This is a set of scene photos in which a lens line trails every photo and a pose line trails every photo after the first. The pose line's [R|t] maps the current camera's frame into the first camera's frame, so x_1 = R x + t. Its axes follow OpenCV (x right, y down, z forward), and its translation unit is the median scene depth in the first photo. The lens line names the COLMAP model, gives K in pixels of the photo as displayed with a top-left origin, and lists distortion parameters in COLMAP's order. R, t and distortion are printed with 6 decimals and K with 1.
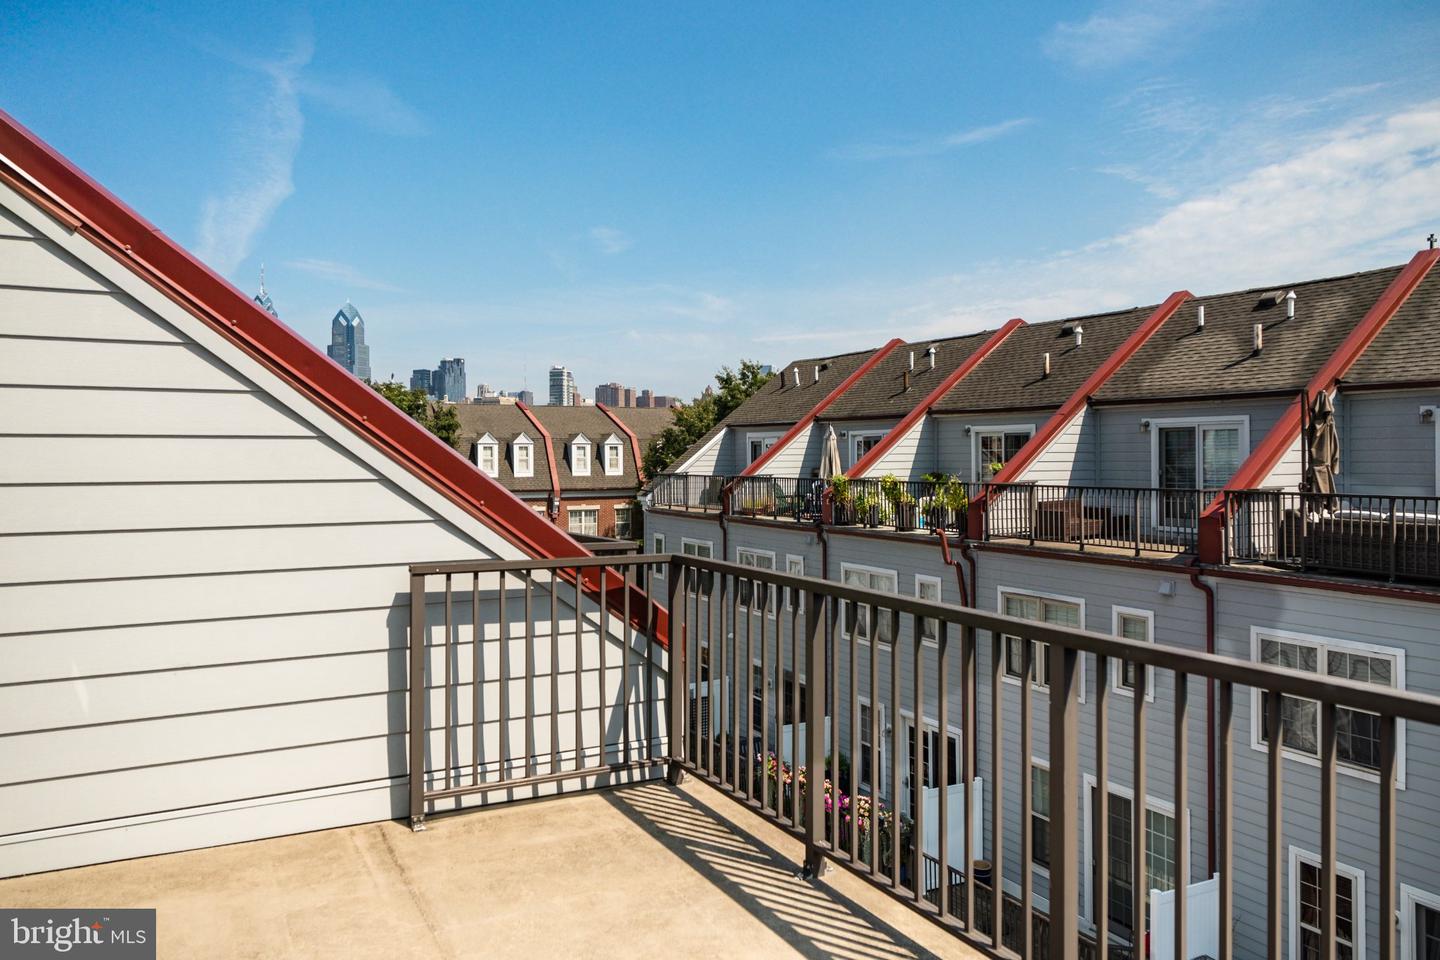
lens RADIAL K [[1026.4, 0, 778.7], [0, 1026.4, 487.5], [0, 0, 1]] dist [0.002367, -0.003586]
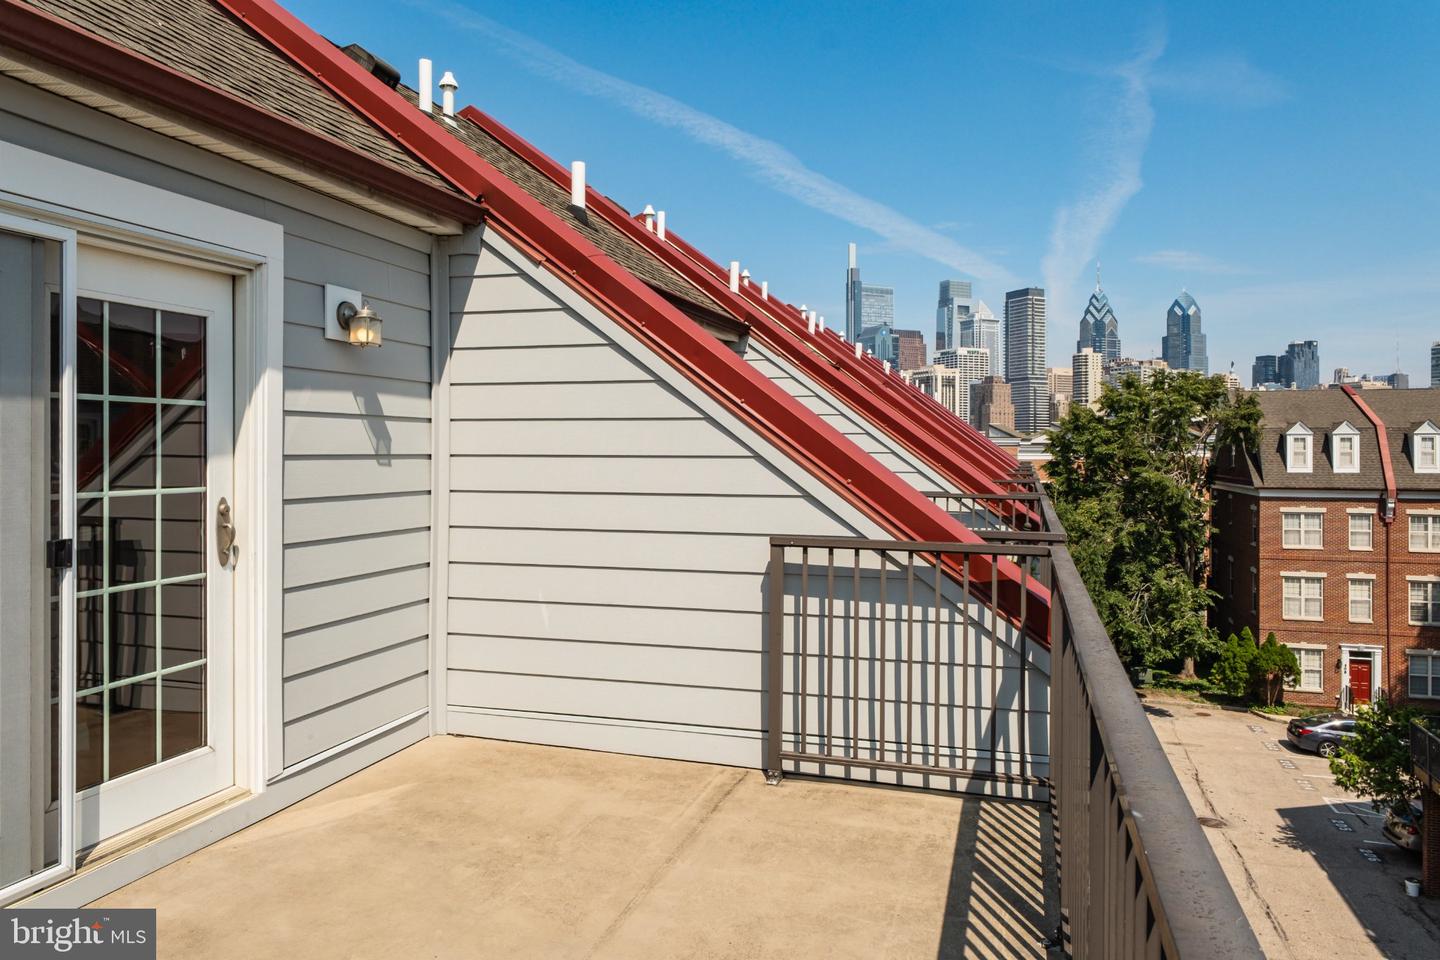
lens RADIAL K [[1041.7, 0, 720.0], [0, 1041.7, 480.0], [0, 0, 1]] dist [0.007593, 0.000141]
pose [[0.687097, 0.027120, -0.726059, 0.370389], [-0.027678, 0.999555, 0.011144, 0.005705], [0.726038, 0.012439, 0.687542, 0.197708]]
